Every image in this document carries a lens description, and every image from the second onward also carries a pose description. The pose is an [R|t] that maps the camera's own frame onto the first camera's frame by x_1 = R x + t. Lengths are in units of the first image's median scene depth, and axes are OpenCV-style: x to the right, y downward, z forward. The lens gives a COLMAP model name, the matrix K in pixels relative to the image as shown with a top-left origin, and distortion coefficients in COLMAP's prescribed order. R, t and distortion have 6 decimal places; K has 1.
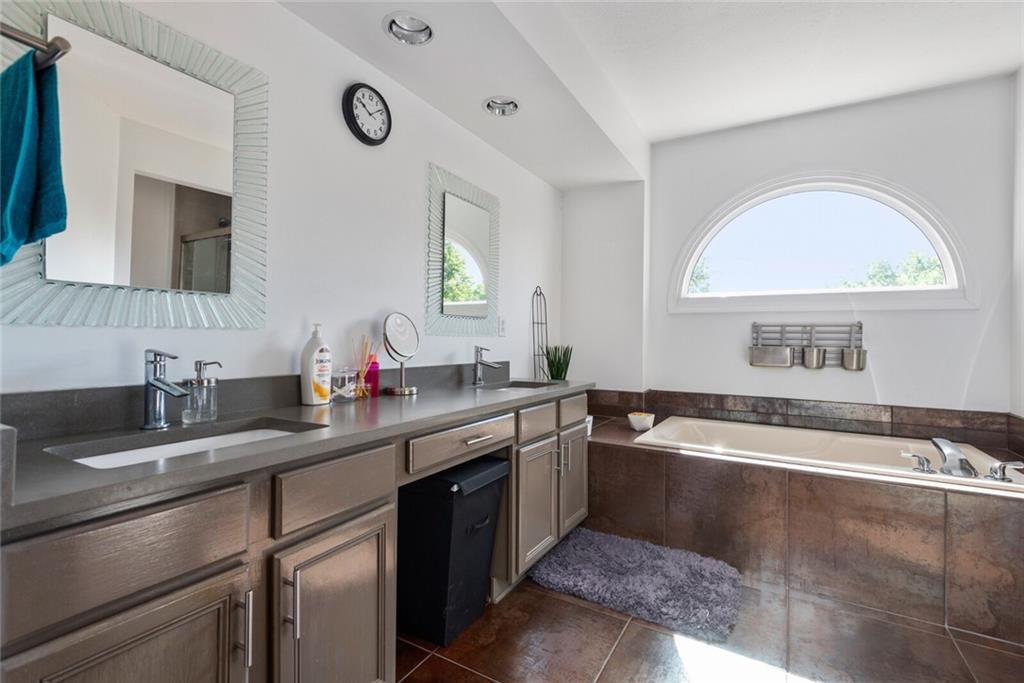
lens RADIAL K [[465.4, 0, 514.9], [0, 465.4, 336.6], [0, 0, 1]] dist [-0.000361, -0.000024]
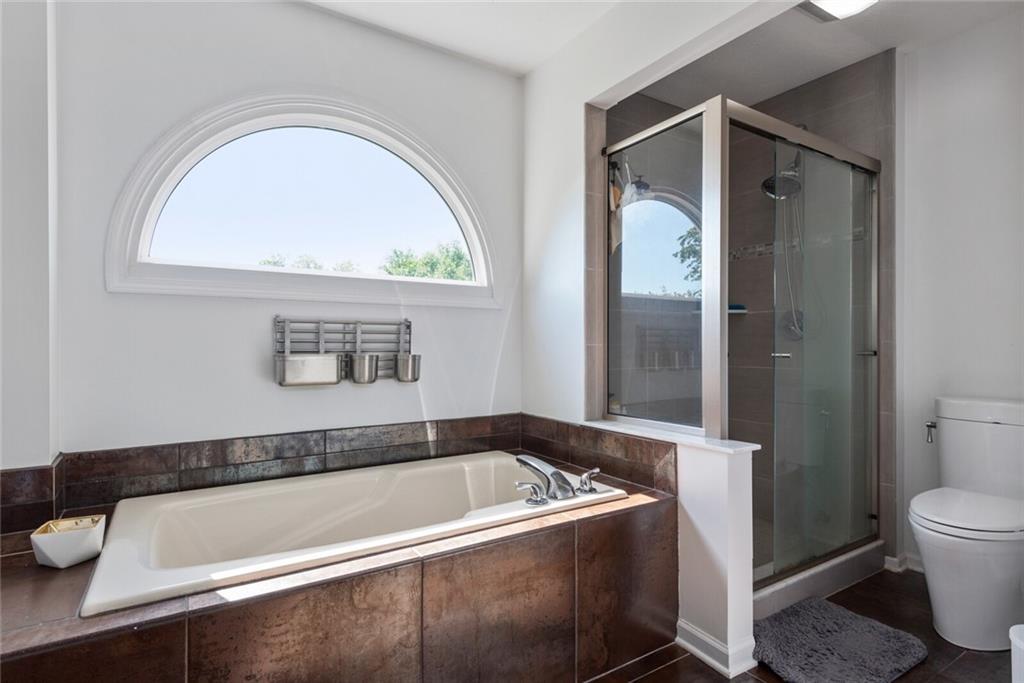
lens RADIAL K [[528.1, 0, 515.8], [0, 528.1, 342.6], [0, 0, 1]] dist [0.015906, -0.003768]
pose [[0.449487, -0.007591, 0.893255, 0.024719], [0.004379, 0.999971, 0.006294, 0.002769], [-0.893276, 0.001083, 0.449507, 0.416905]]
